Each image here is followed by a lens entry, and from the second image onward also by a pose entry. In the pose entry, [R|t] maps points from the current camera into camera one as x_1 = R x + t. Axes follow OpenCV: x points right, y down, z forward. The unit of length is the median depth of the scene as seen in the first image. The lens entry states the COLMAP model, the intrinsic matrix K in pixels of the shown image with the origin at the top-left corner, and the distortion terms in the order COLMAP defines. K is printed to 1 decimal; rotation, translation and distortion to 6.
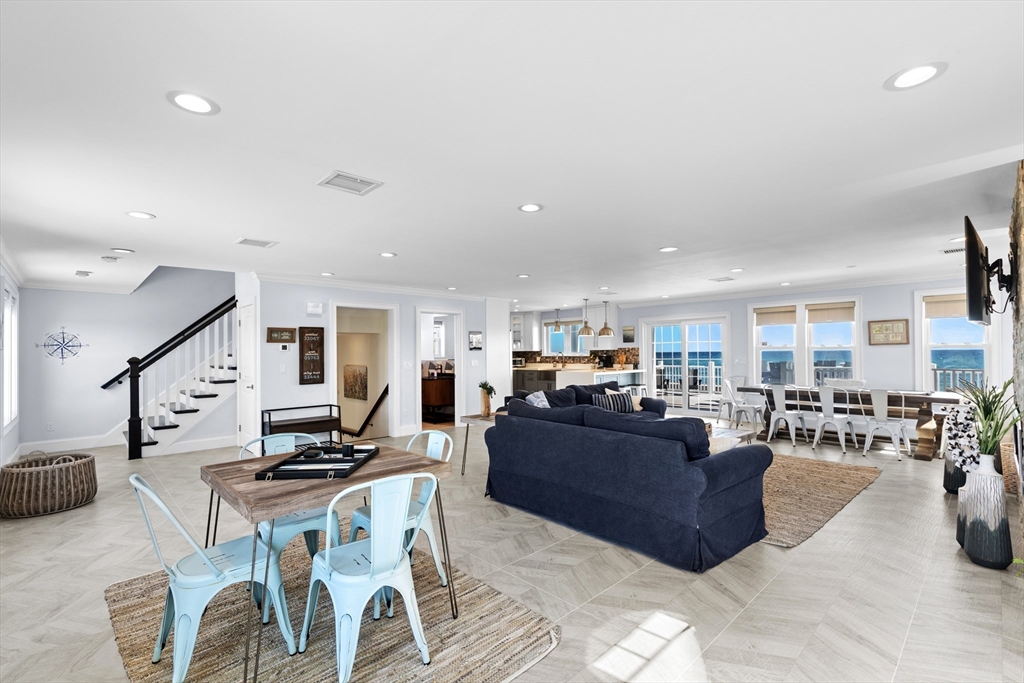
lens RADIAL K [[461.4, 0, 524.7], [0, 461.4, 353.8], [0, 0, 1]] dist [-0.000466, -0.000407]
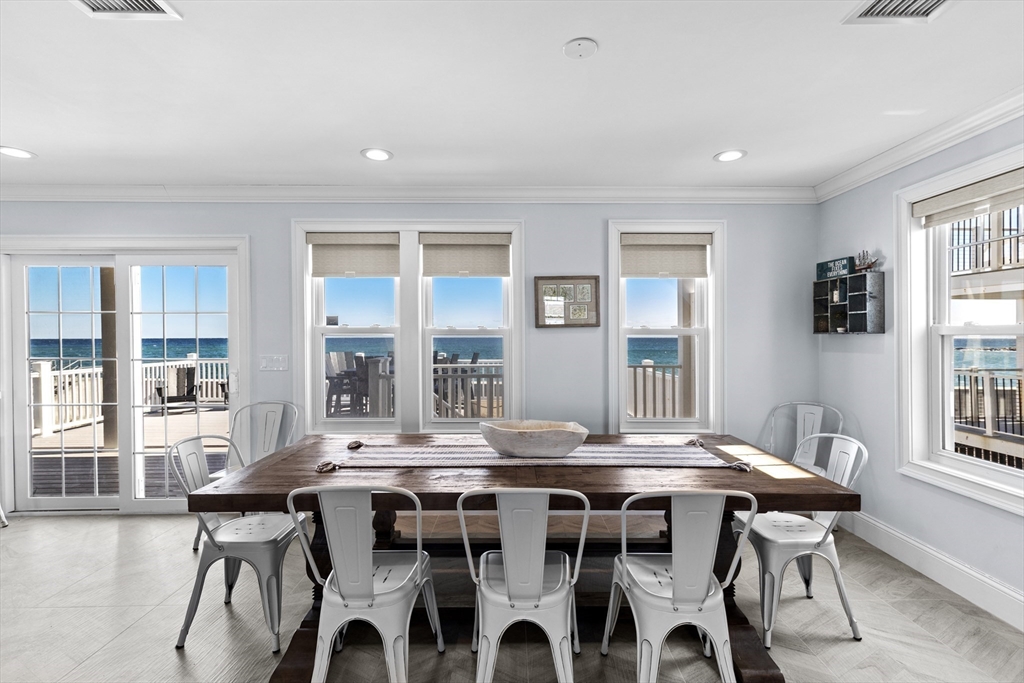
lens RADIAL K [[470.0, 0, 512.8], [0, 470.0, 327.1], [0, 0, 1]] dist [0.000623, 0.000307]
pose [[0.710031, 0.023510, 0.703778, 0.405462], [-0.004004, 0.999561, -0.029350, -0.004566], [-0.704159, 0.018022, 0.709813, 0.700166]]
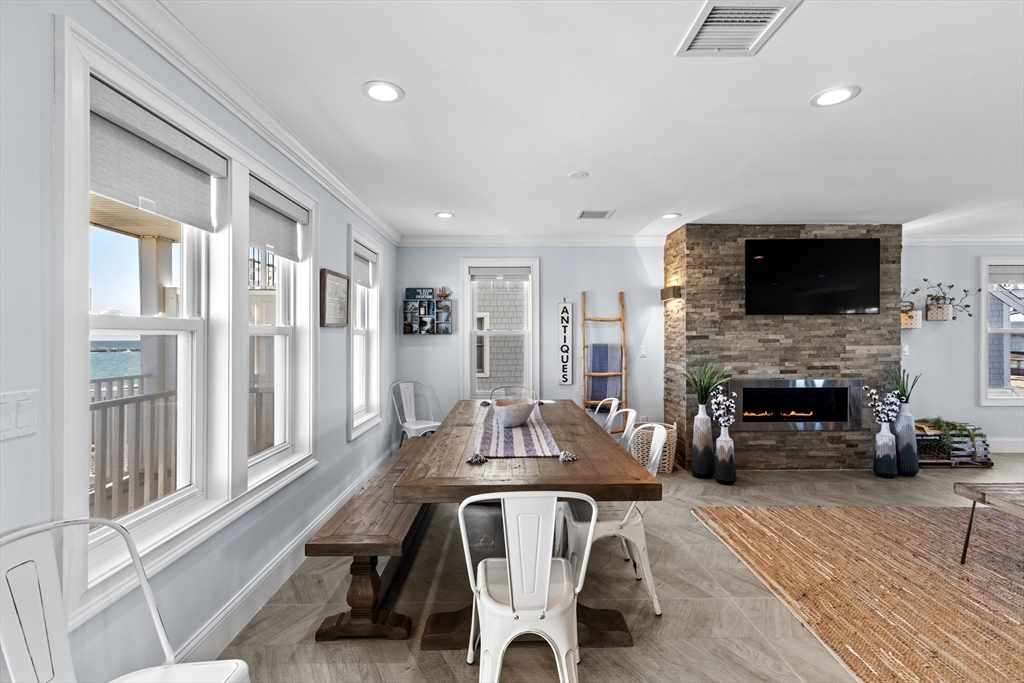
lens RADIAL K [[473.0, 0, 512.9], [0, 473.0, 334.7], [0, 0, 1]] dist [0.000580, -0.000269]
pose [[-0.698275, 0.013861, 0.715696, 0.324842], [0.012980, 0.999893, -0.006702, -0.006054], [-0.715712, 0.004610, -0.698380, 1.226169]]
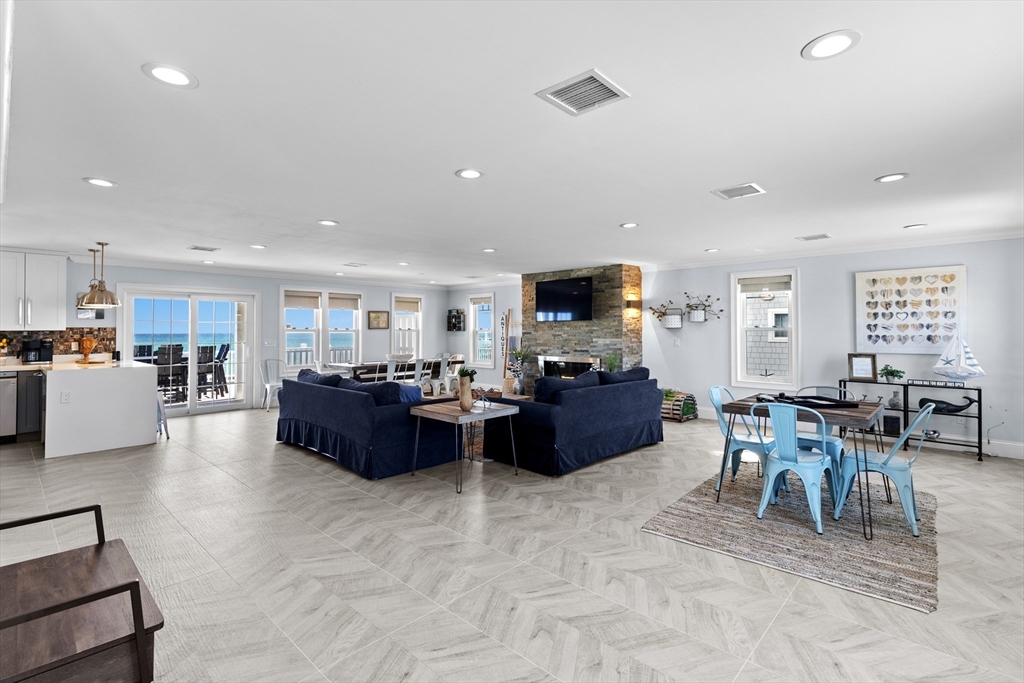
lens RADIAL K [[470.0, 0, 512.8], [0, 470.0, 327.1], [0, 0, 1]] dist [0.000623, 0.000307]
pose [[-0.030918, 0.018025, 0.999359, -0.639179], [0.007123, 0.999816, -0.017812, 0.002526], [-0.999497, 0.006568, -0.031041, 0.653894]]
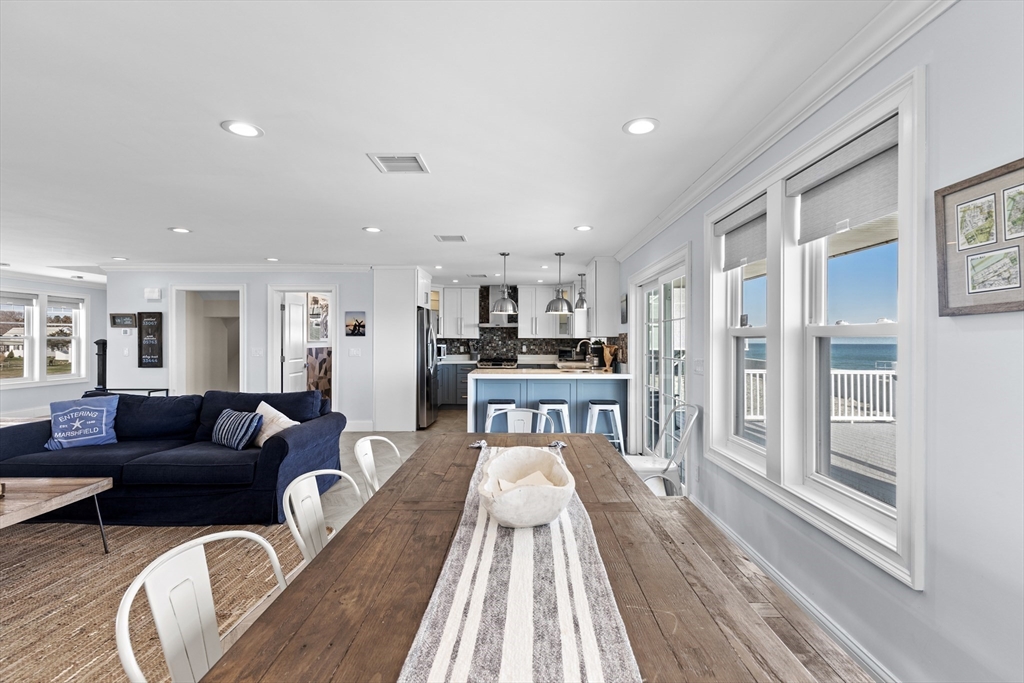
lens RADIAL K [[476.5, 0, 525.4], [0, 476.5, 342.2], [0, 0, 1]] dist [0.033515, 0.000133]
pose [[0.694803, 0.012767, -0.719086, 0.804464], [-0.009920, 0.999917, 0.008168, -0.007272], [0.719131, 0.001459, 0.694873, 0.759751]]
